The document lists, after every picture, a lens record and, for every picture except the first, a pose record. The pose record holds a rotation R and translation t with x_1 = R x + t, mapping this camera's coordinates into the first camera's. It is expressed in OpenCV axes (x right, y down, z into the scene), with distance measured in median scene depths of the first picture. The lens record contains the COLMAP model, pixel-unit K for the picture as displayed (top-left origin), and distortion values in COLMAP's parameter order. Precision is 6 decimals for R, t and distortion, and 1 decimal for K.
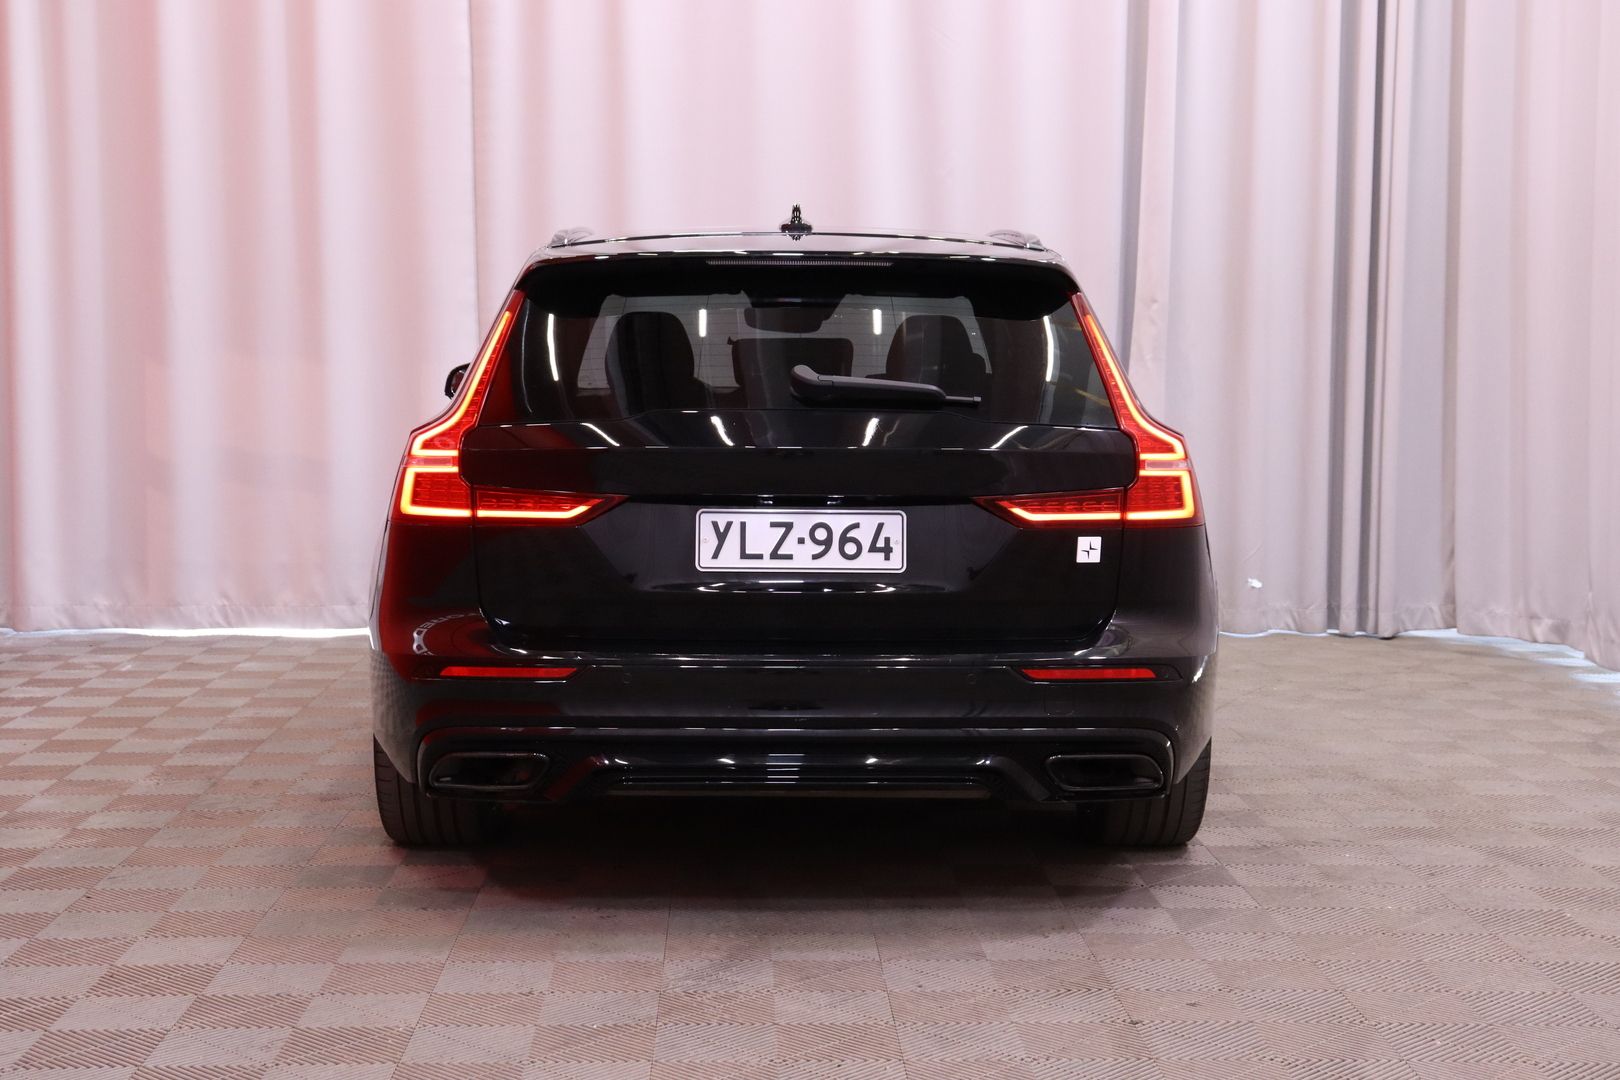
lens RADIAL K [[2260.6, 0, 802.8], [0, 2260.6, 541.1], [0, 0, 1]] dist [-0.010258, 0.000000]
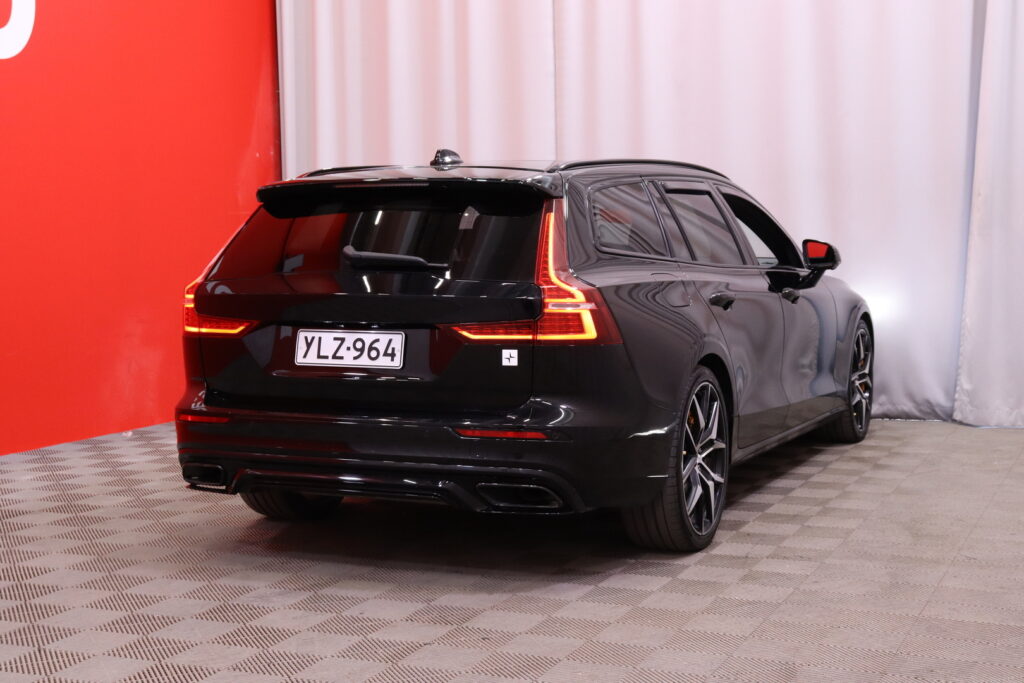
lens RADIAL K [[1428.9, 0, 517.3], [0, 1428.9, 339.2], [0, 0, 1]] dist [-0.010258, 0.000000]
pose [[0.912902, 0.017009, -0.407825, 0.553861], [-0.021344, 0.999754, -0.006082, -0.003314], [0.407621, 0.014257, 0.913040, 0.066634]]
